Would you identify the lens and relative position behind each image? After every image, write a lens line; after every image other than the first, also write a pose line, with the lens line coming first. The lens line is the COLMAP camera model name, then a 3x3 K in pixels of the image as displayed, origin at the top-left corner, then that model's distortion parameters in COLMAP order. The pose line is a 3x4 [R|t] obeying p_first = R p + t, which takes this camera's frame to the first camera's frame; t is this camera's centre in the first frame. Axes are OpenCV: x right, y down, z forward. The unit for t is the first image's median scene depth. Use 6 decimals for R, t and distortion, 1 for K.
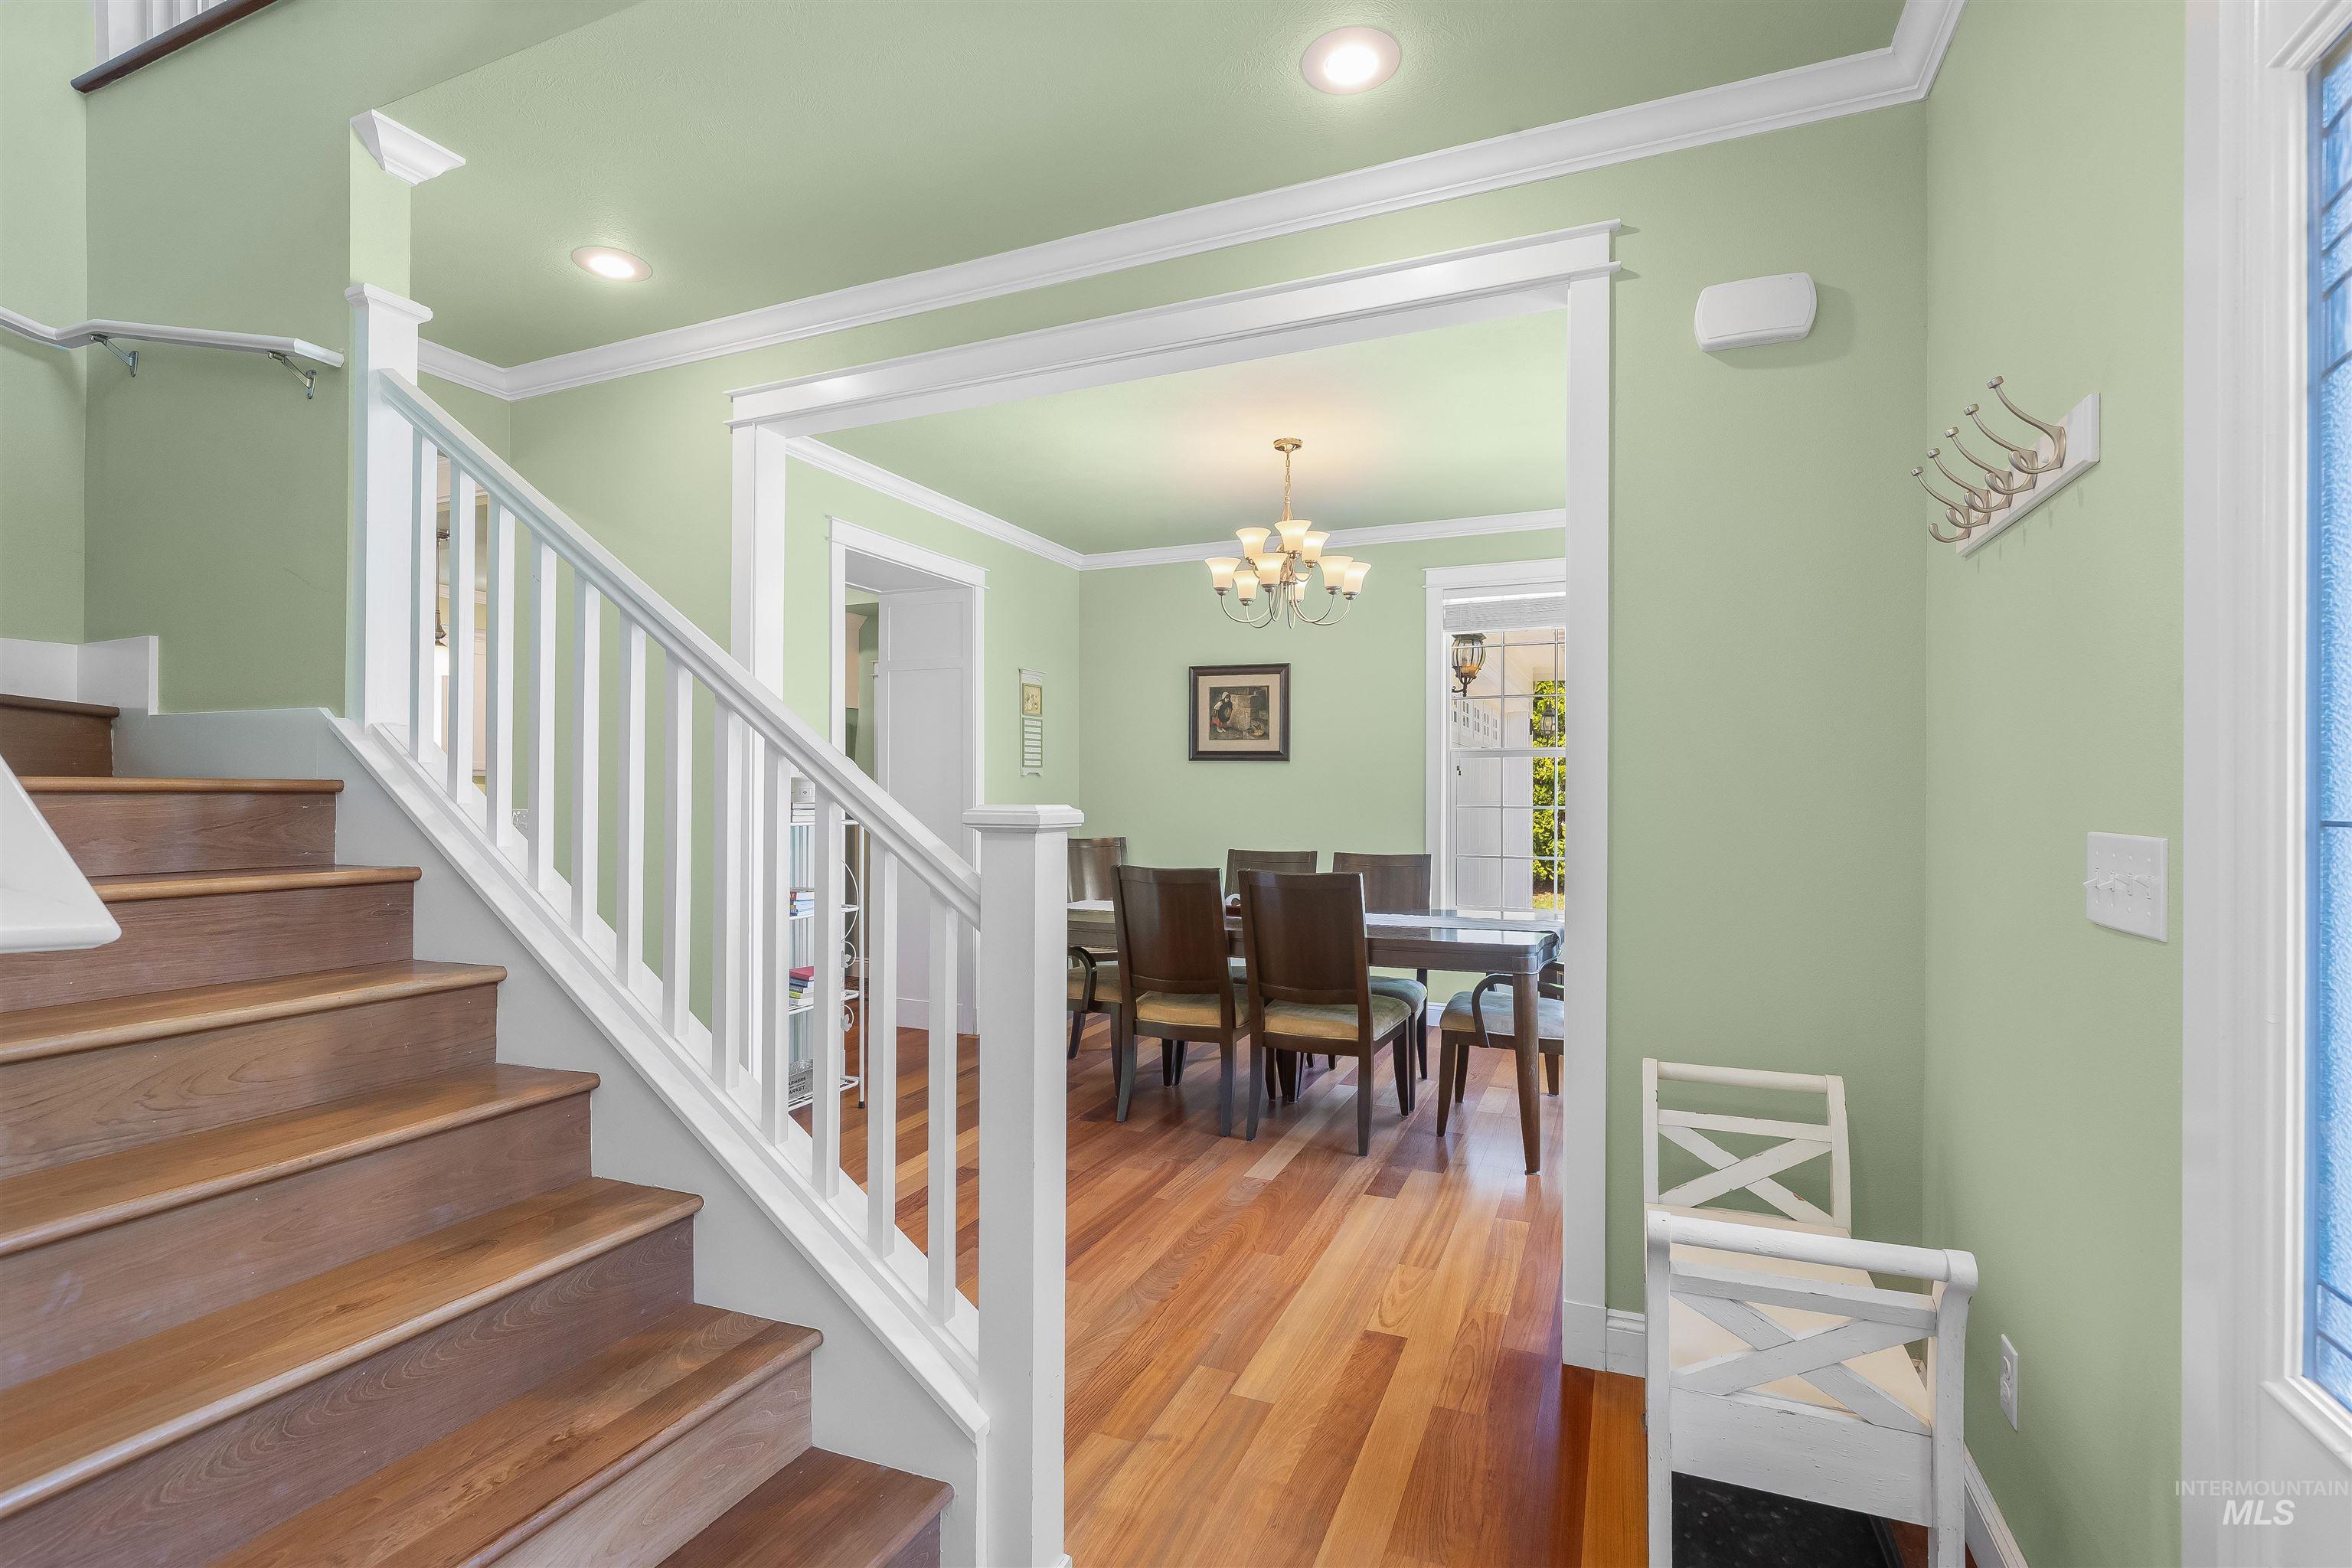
lens RADIAL K [[1086.3, 0, 1179.5], [0, 1086.3, 784.6], [0, 0, 1]] dist [0.000834, 0.000855]
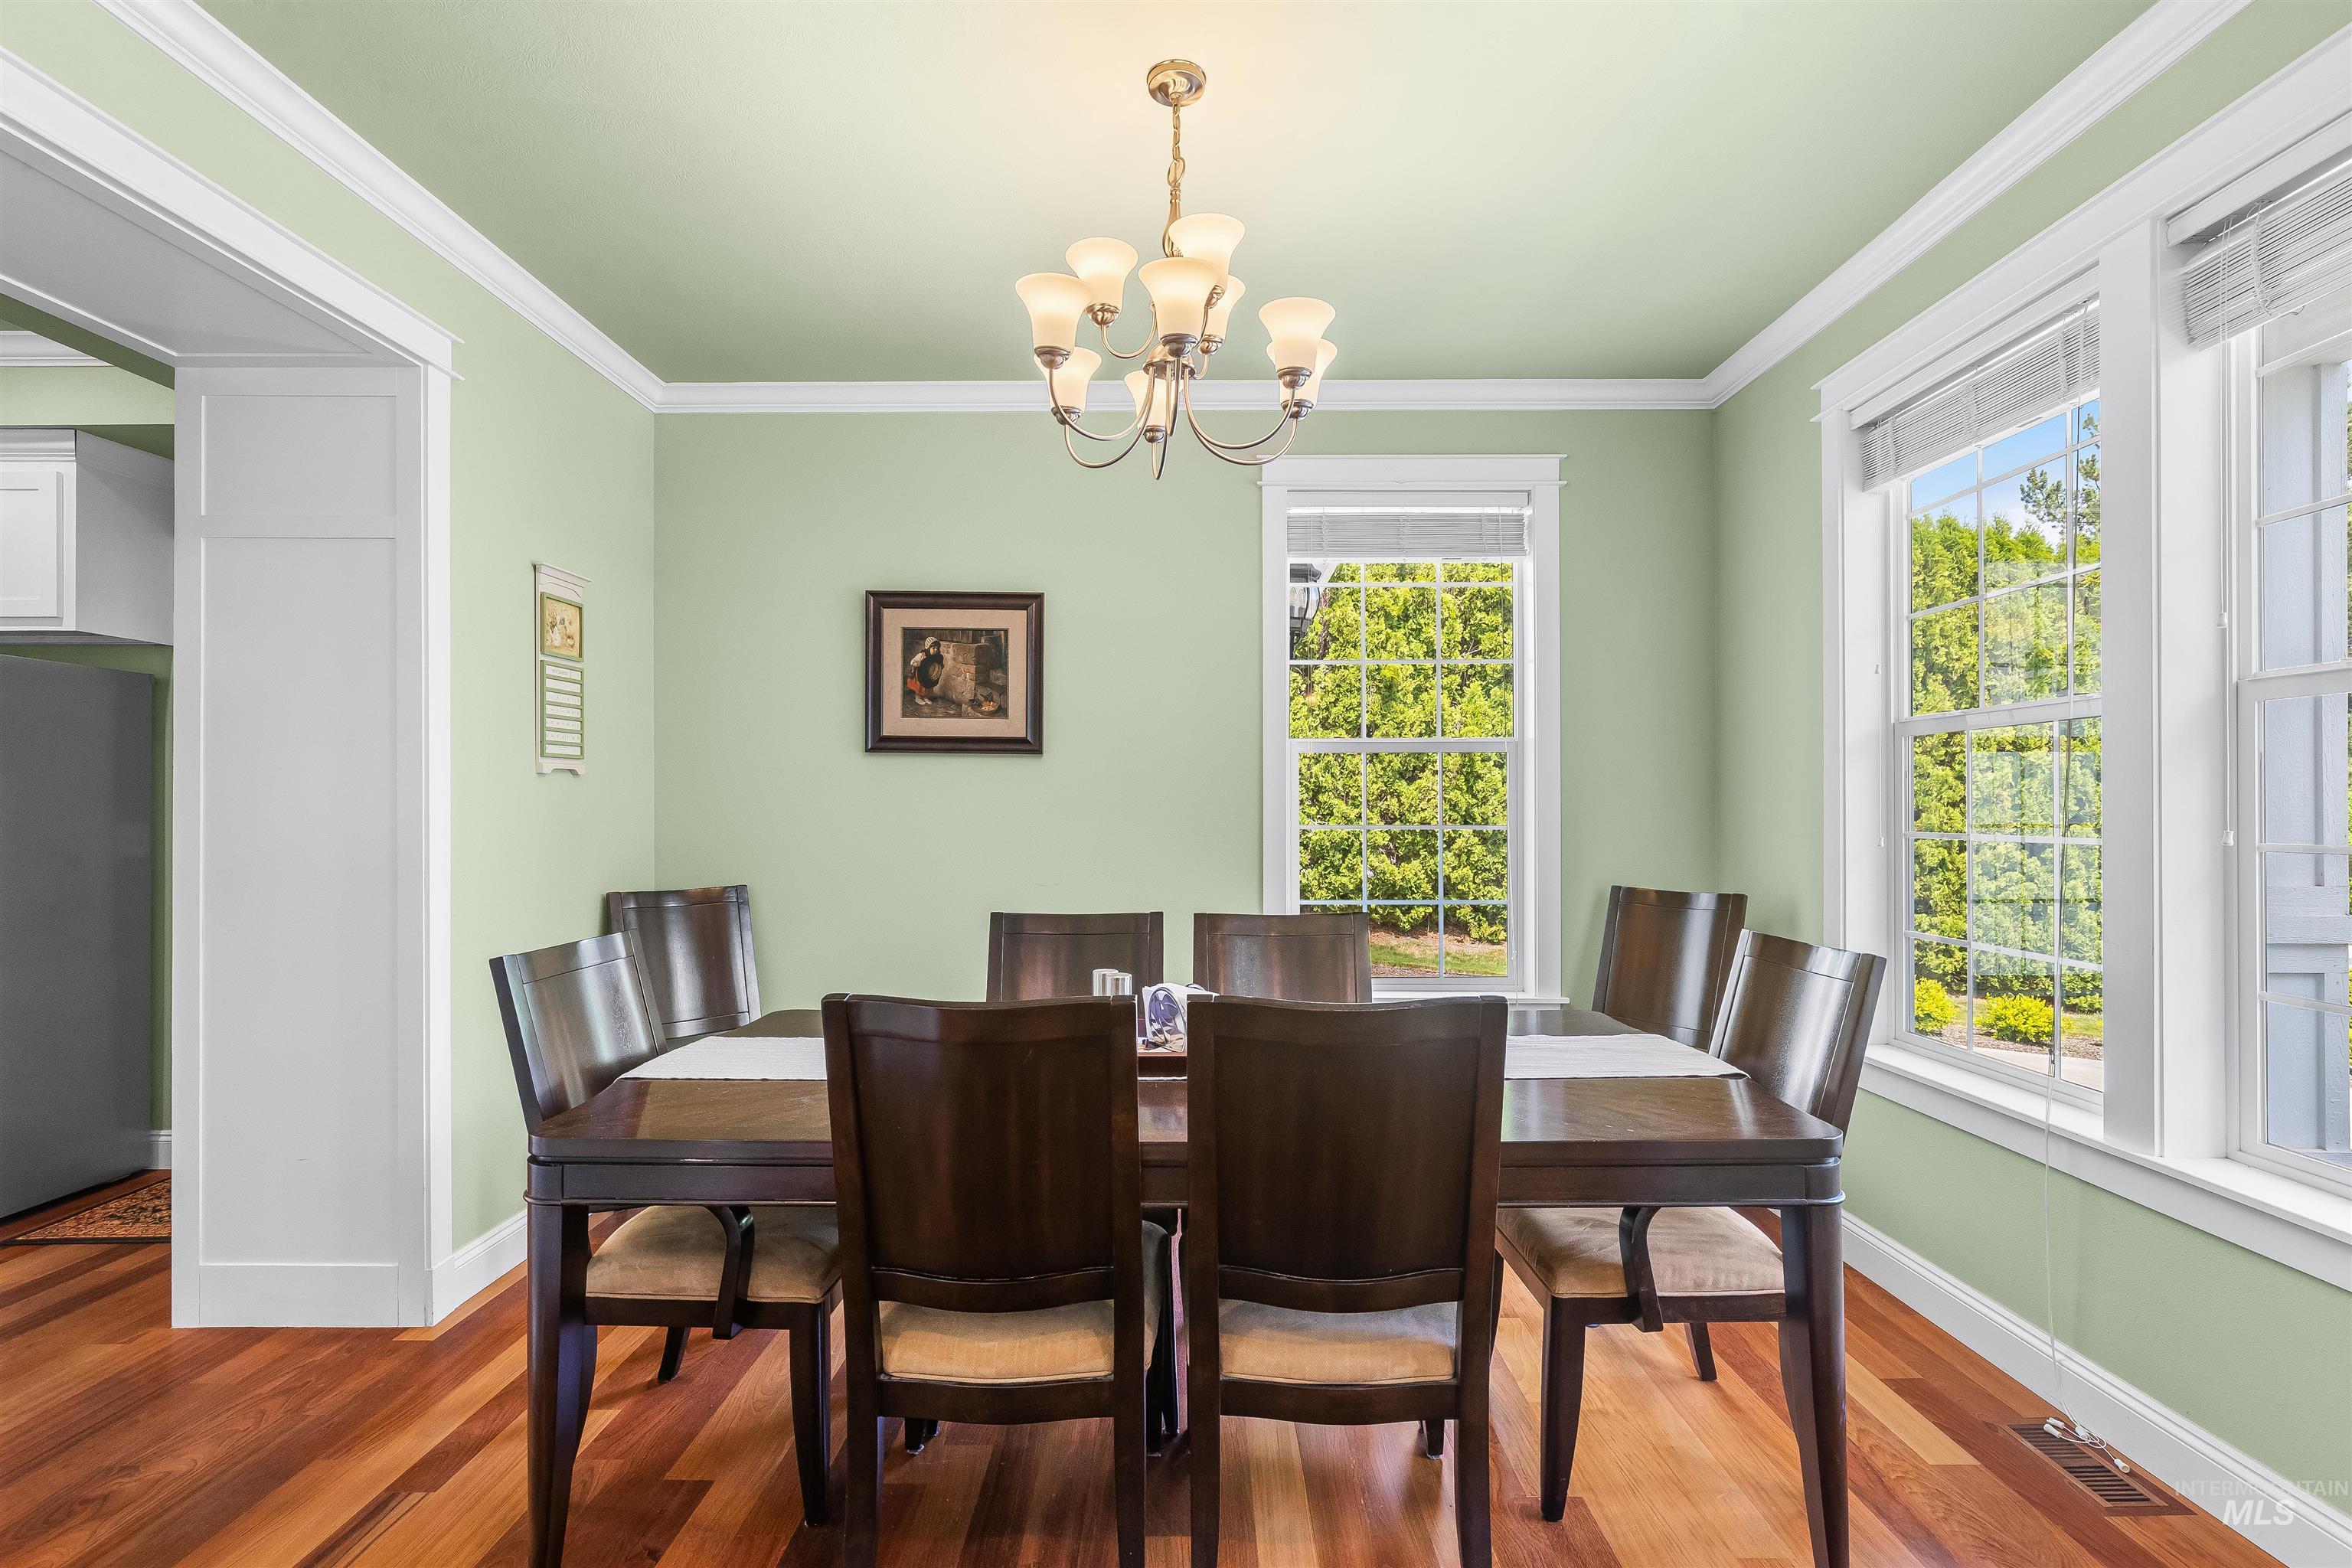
lens RADIAL K [[1086.3, 0, 1163.2], [0, 1086.3, 803.3], [0, 0, 1]] dist [0.000834, 0.000855]
pose [[0.925925, 0.000108, 0.377707, -0.065113], [-0.000749, 0.999999, 0.001551, 0.004799], [-0.377706, -0.001720, 0.925924, 0.406405]]
